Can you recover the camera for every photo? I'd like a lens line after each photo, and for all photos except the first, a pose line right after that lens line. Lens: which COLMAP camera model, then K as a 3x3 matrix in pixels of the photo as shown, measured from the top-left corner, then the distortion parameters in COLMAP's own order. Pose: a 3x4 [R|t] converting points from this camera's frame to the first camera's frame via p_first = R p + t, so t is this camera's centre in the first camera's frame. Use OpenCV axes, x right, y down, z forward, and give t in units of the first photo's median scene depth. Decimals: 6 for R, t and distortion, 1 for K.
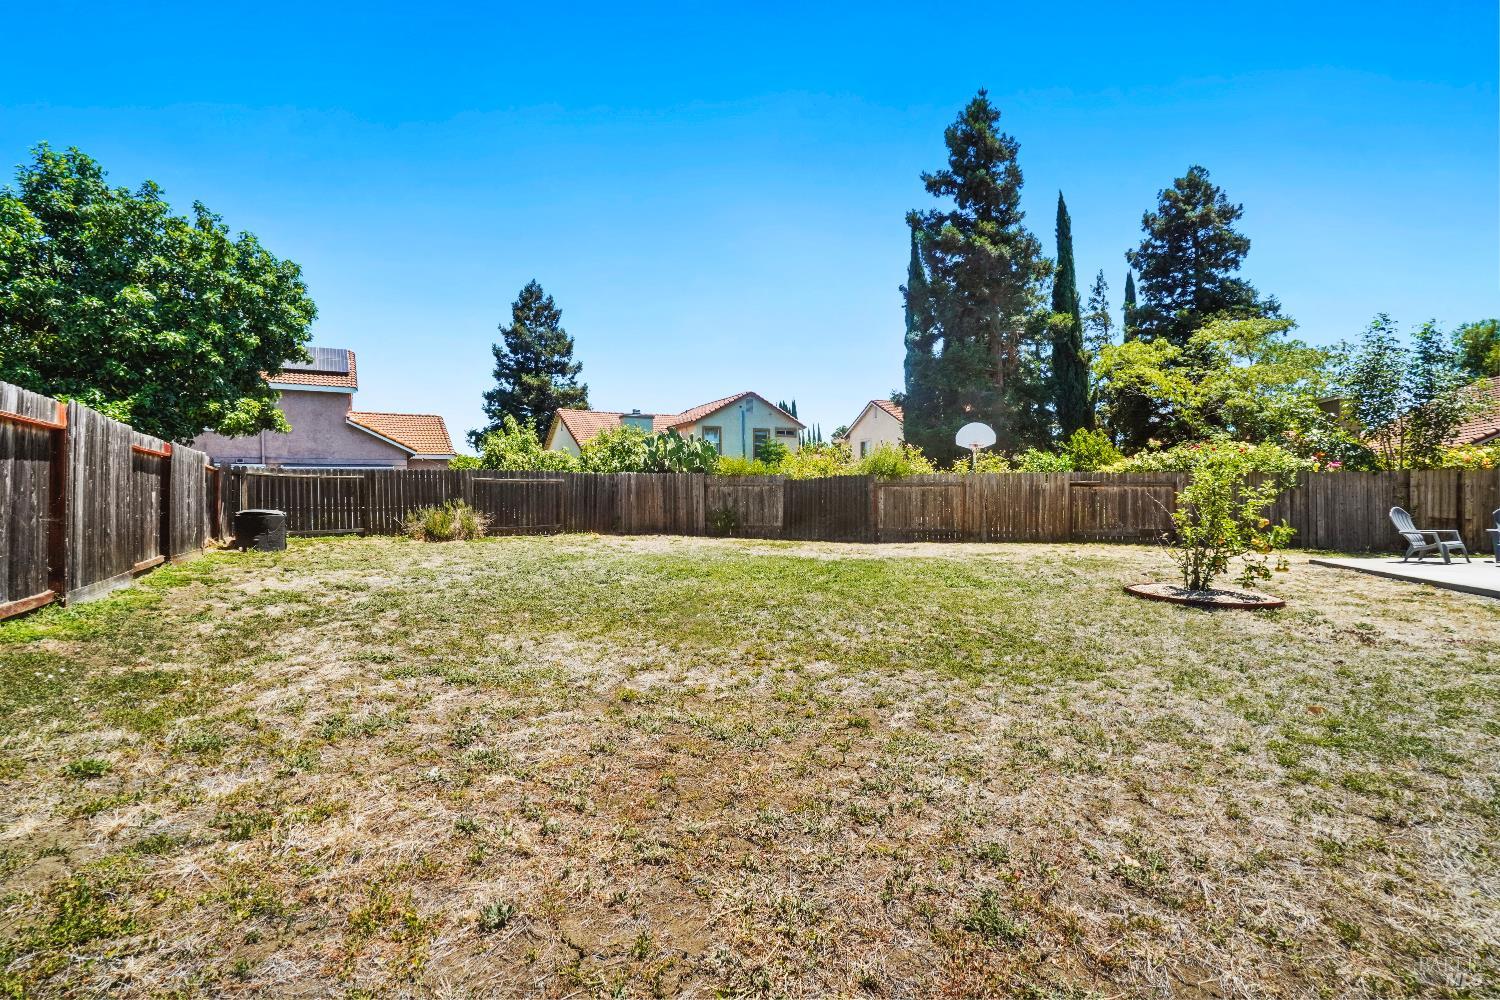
lens RADIAL K [[662.8, 0, 743.1], [0, 662.8, 488.1], [0, 0, 1]] dist [-0.025188, 0.003412]
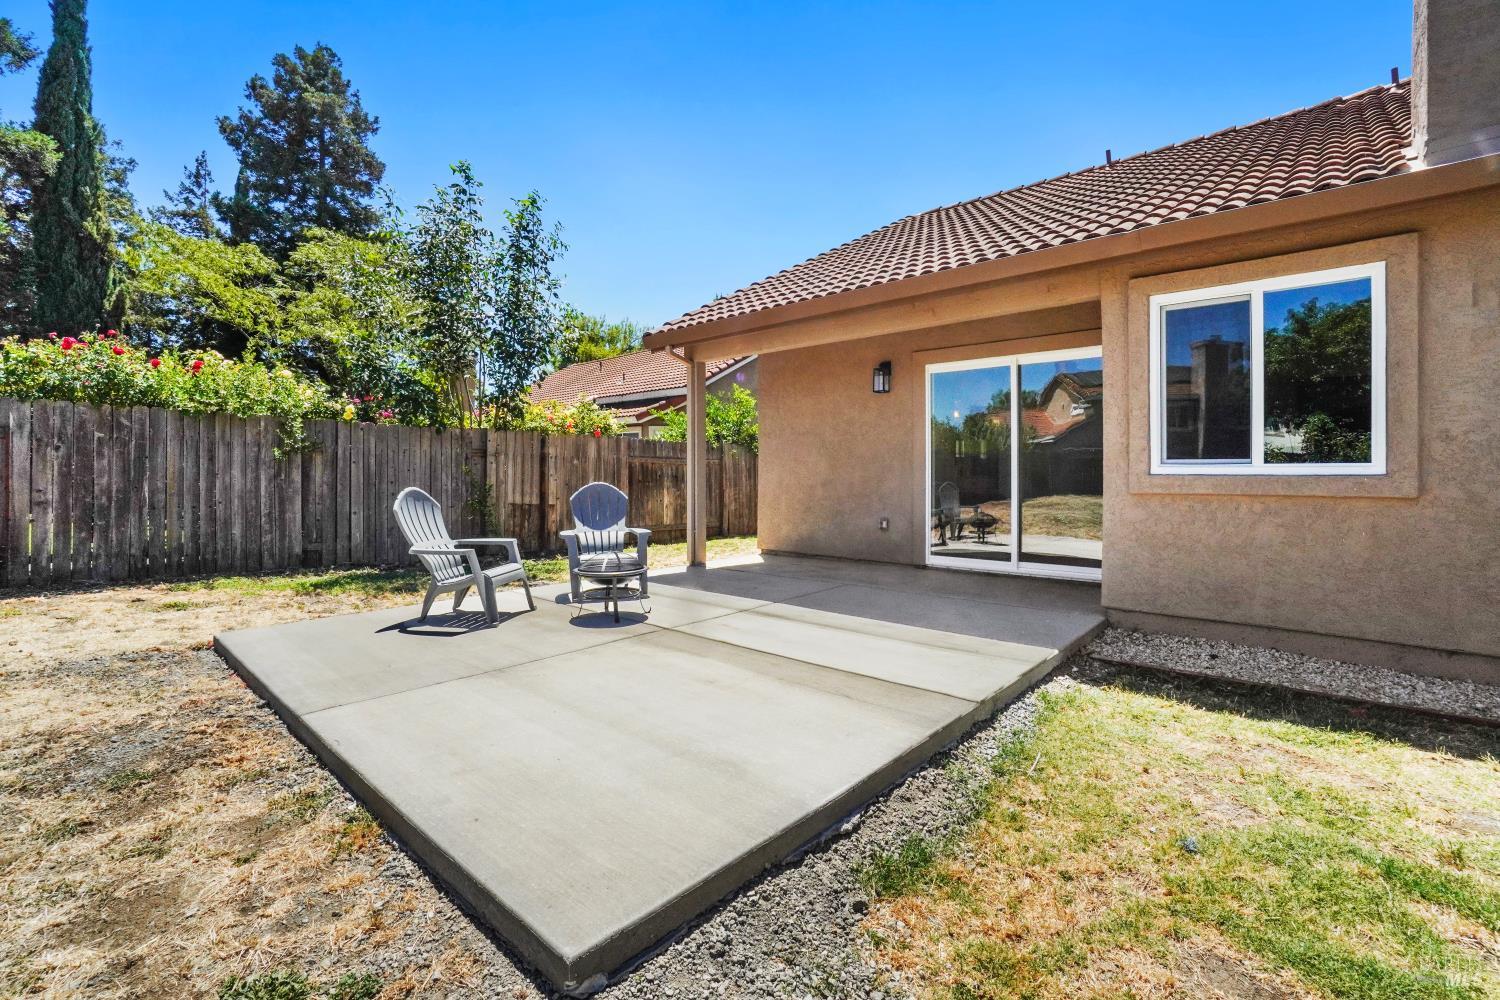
lens RADIAL K [[662.8, 0, 744.9], [0, 662.8, 490.9], [0, 0, 1]] dist [-0.025188, 0.003412]
pose [[0.458190, -0.008586, 0.888813, 0.282583], [-0.018834, 0.999635, 0.019366, 0.007407], [-0.888655, -0.025613, 0.457861, 0.236578]]
